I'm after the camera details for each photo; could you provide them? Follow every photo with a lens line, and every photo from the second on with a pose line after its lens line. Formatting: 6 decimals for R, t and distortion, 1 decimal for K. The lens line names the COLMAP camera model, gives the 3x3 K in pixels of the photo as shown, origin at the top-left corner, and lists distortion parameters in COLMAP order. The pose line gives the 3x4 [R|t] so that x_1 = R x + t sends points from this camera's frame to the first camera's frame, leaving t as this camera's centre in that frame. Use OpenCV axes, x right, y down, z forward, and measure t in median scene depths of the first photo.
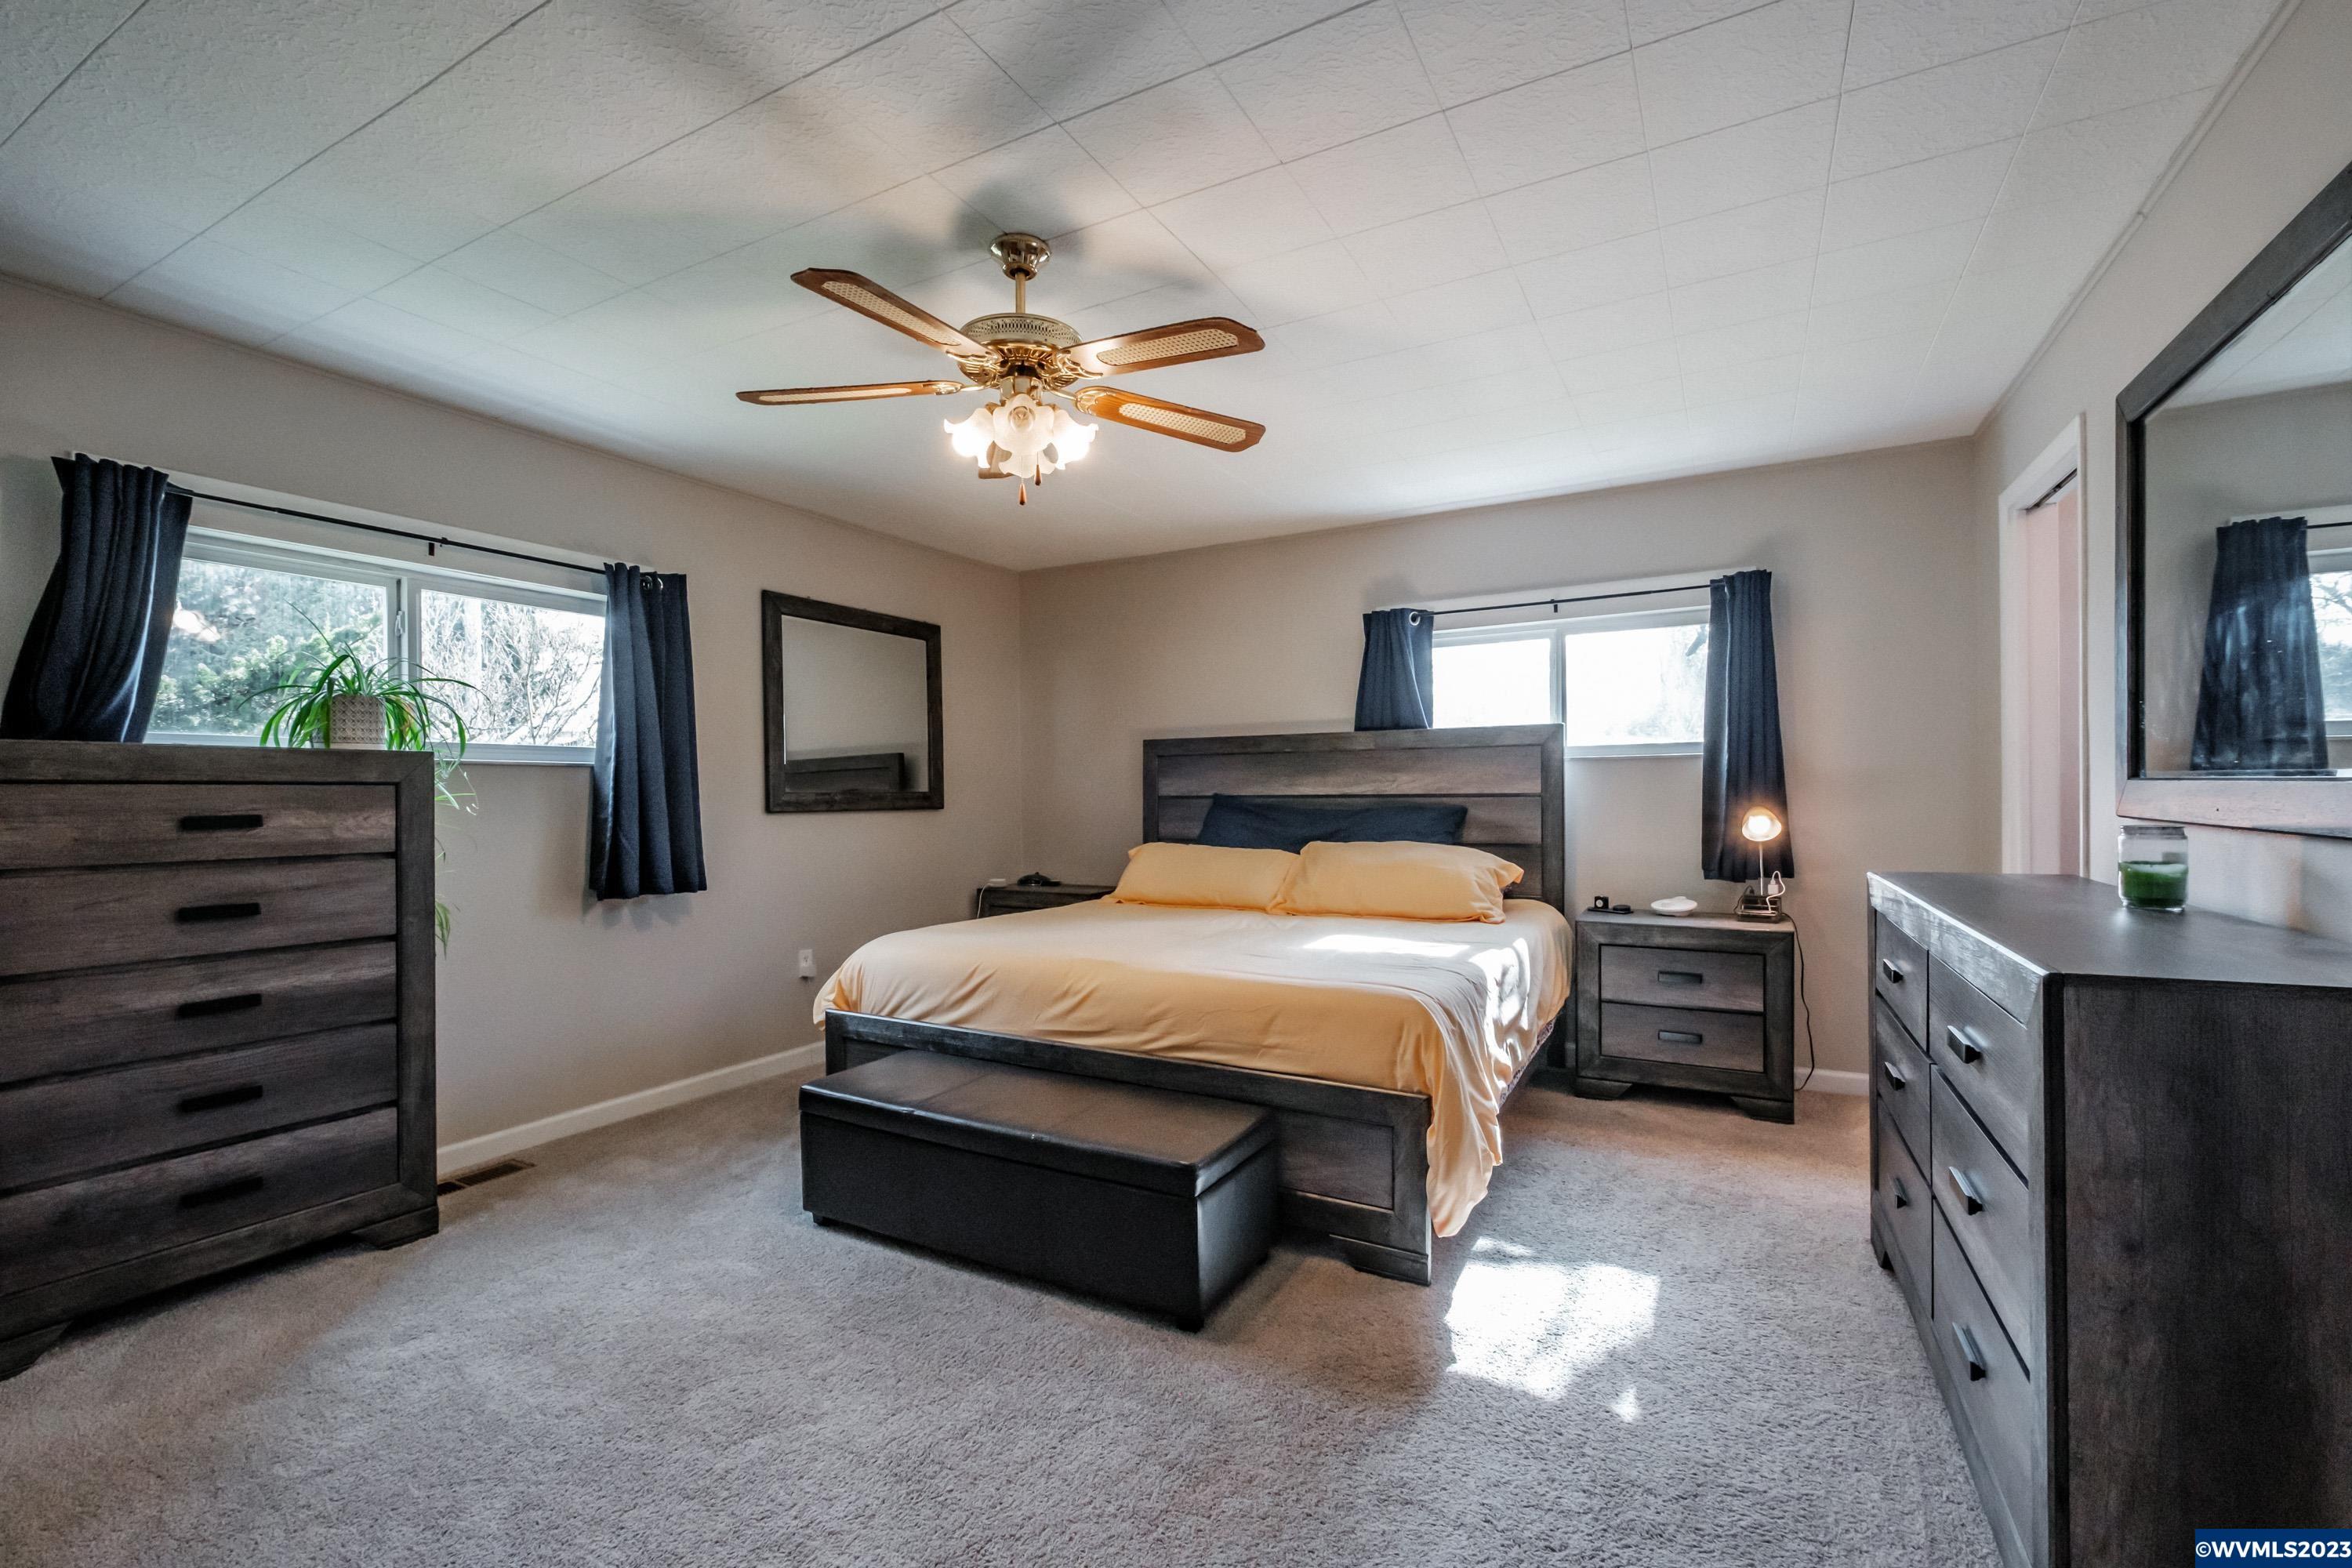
lens RADIAL K [[1029.2, 0, 1170.5], [0, 1029.2, 792.8], [0, 0, 1]] dist [-0.002102, -0.000103]
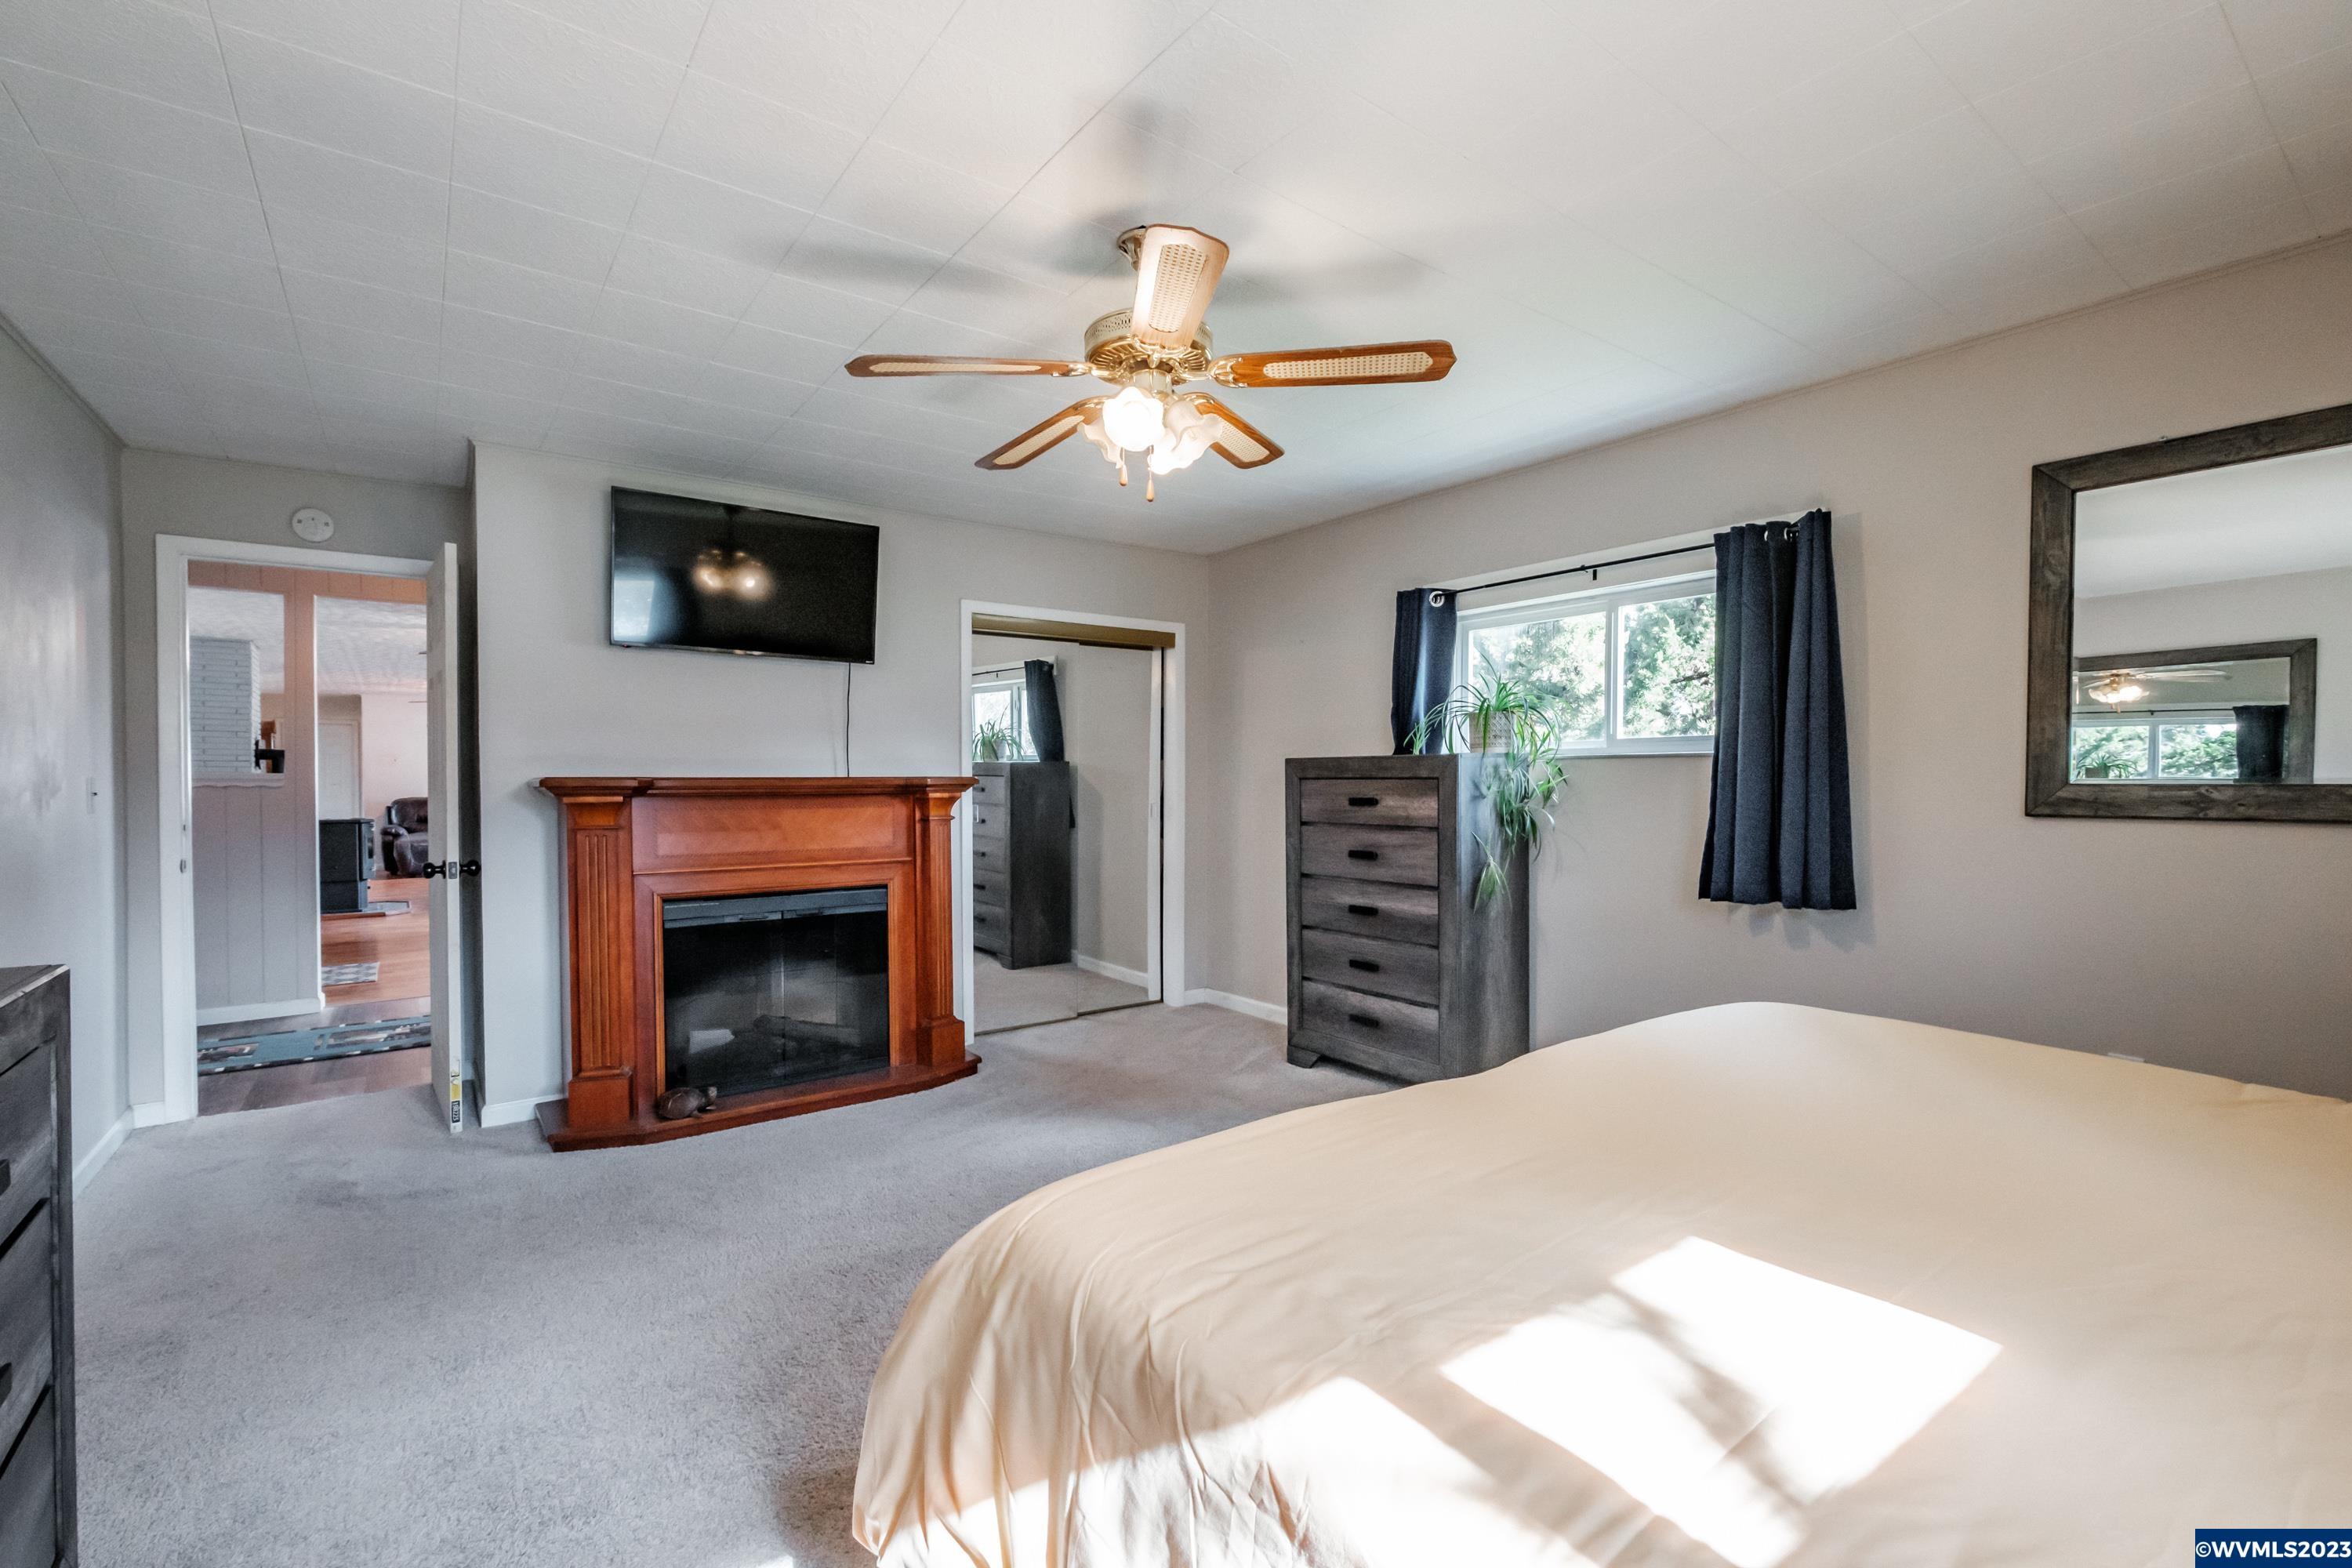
lens RADIAL K [[1029.2, 0, 1169.6], [0, 1029.2, 792.2], [0, 0, 1]] dist [-0.002102, -0.000103]
pose [[-0.416301, 0.015684, -0.909092, 0.706880], [0.006742, 0.999877, 0.014163, -0.012473], [0.909202, -0.000233, -0.416356, 1.343386]]
